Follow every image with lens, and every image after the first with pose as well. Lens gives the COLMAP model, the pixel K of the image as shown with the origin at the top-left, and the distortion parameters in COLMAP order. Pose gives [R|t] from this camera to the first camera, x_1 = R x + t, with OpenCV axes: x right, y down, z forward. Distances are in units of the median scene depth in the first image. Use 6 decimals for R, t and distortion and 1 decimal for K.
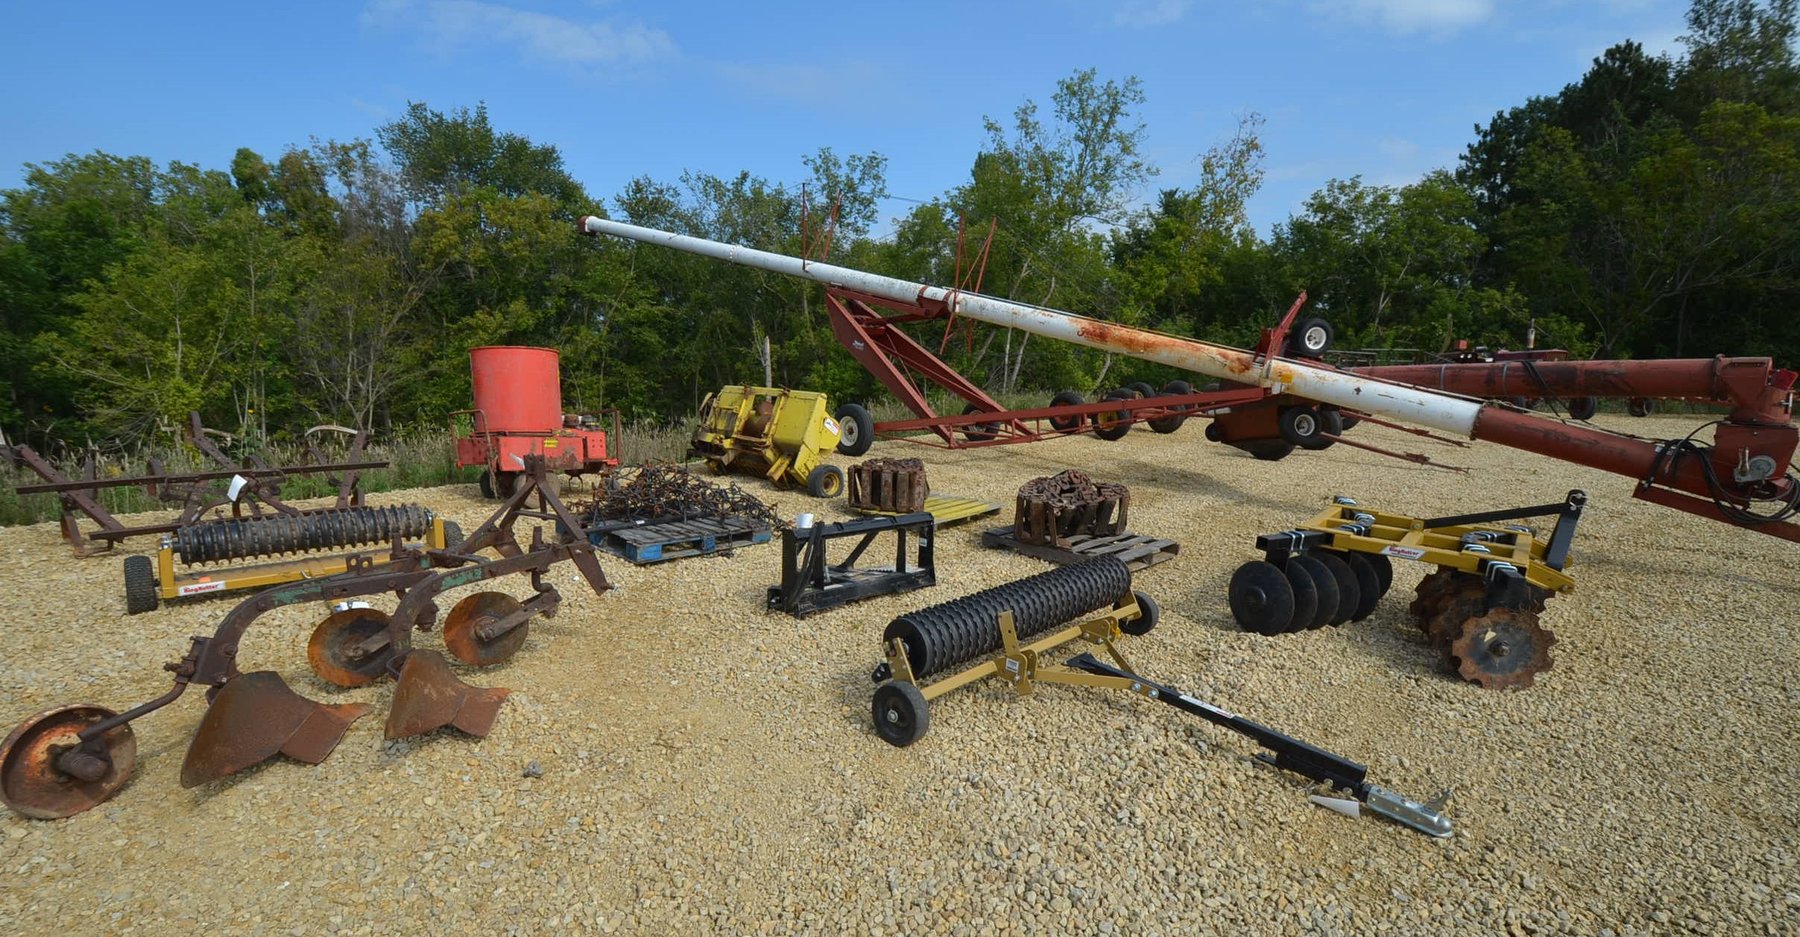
lens RADIAL K [[816.1, 0, 883.7], [0, 816.1, 522.5], [0, 0, 1]] dist [-0.015823, -0.006905]
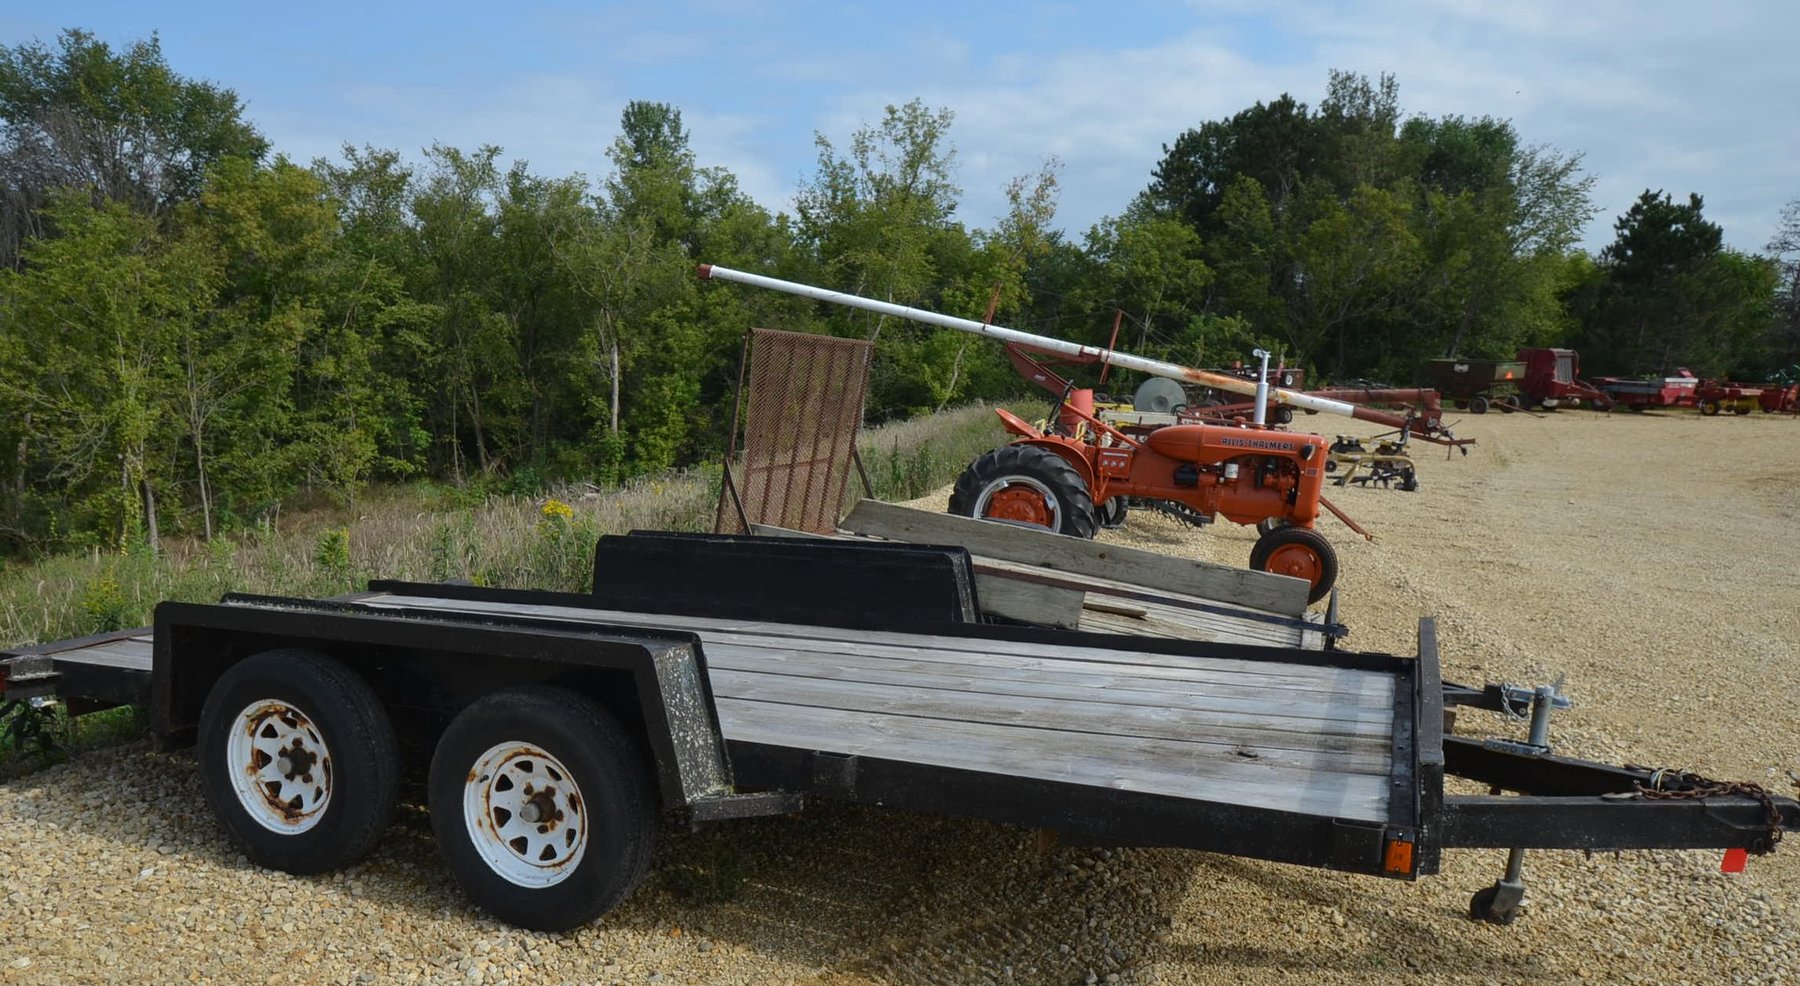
lens RADIAL K [[1312.6, 0, 856.3], [0, 1312.6, 641.3], [0, 0, 1]] dist [0.002483, 0.001000]
pose [[0.886896, -0.094359, 0.452230, -0.646456], [0.083937, 0.995538, 0.043108, 0.071737], [-0.454280, -0.000274, 0.890859, -0.501379]]
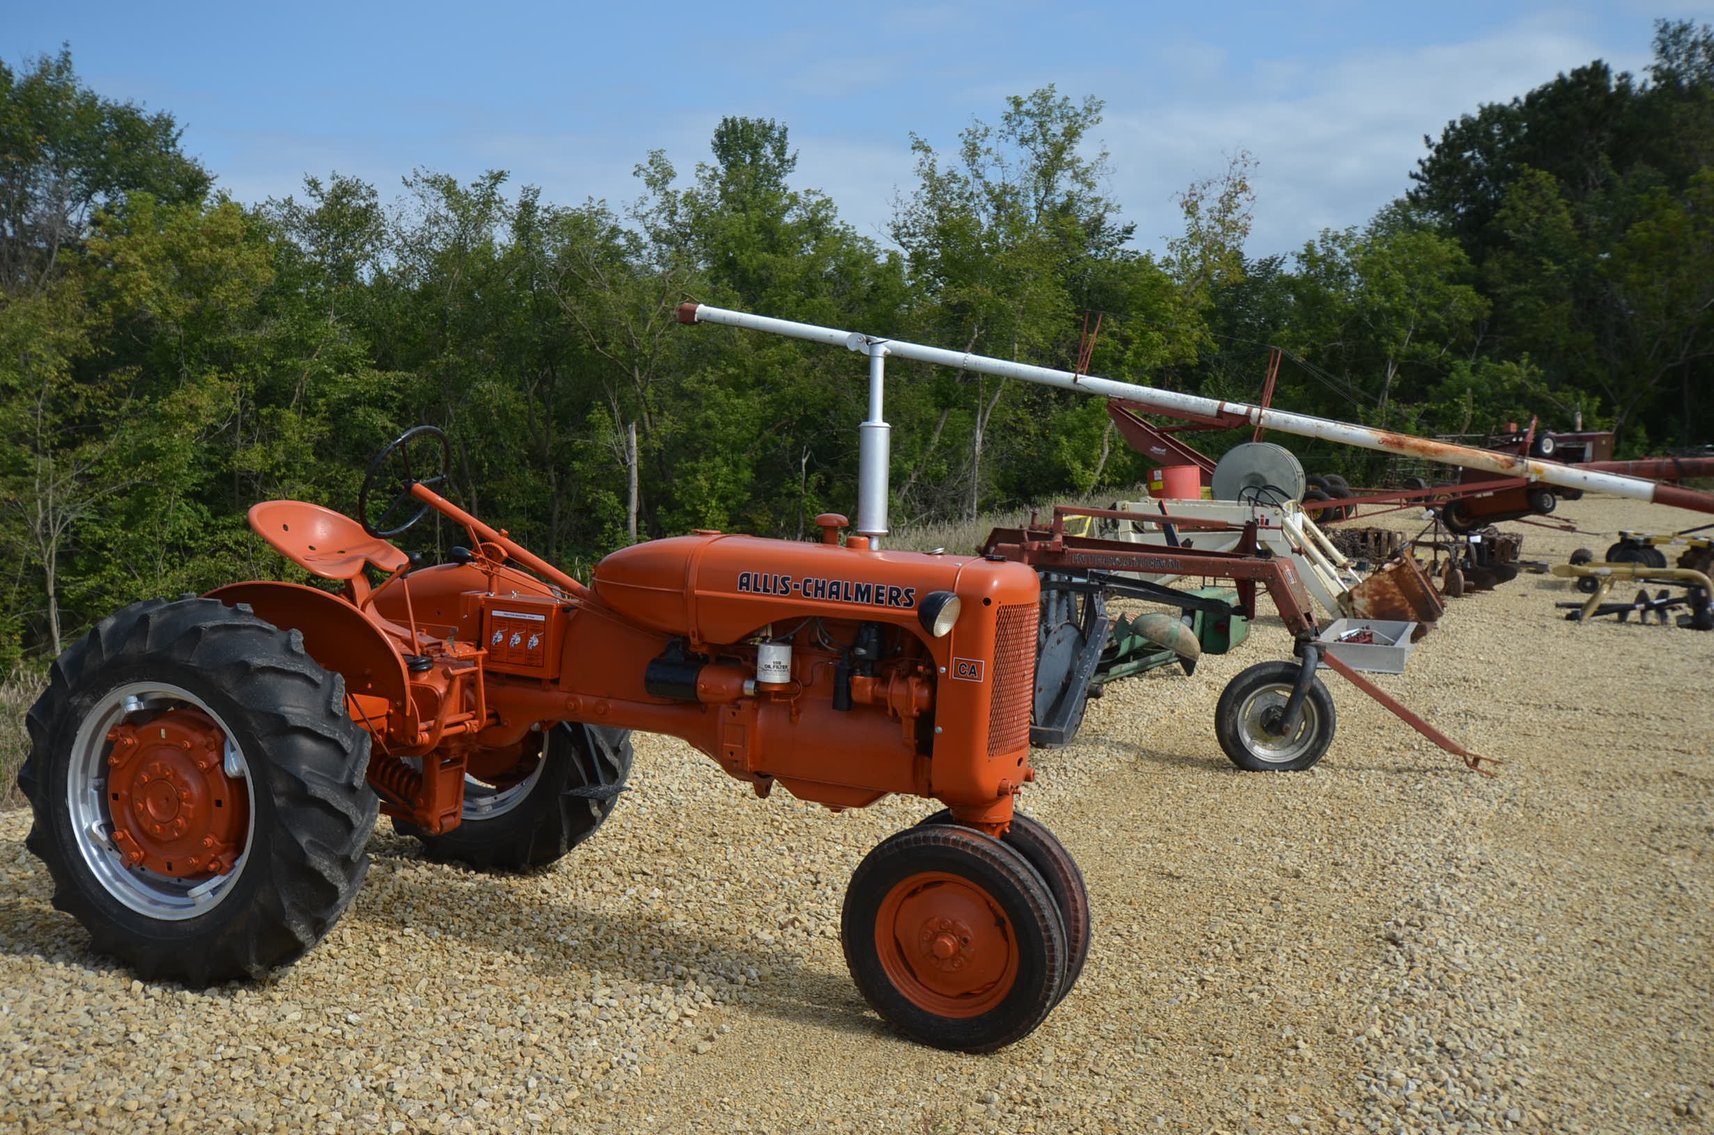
lens RADIAL K [[1673.1, 0, 864.5], [0, 1673.1, 575.1], [0, 0, 1]] dist [0.030814, 0.000000]
pose [[0.940257, -0.043900, 0.337622, -0.469430], [0.081759, 0.991749, -0.098738, 0.060153], [-0.330502, 0.120443, 0.936089, -0.405606]]
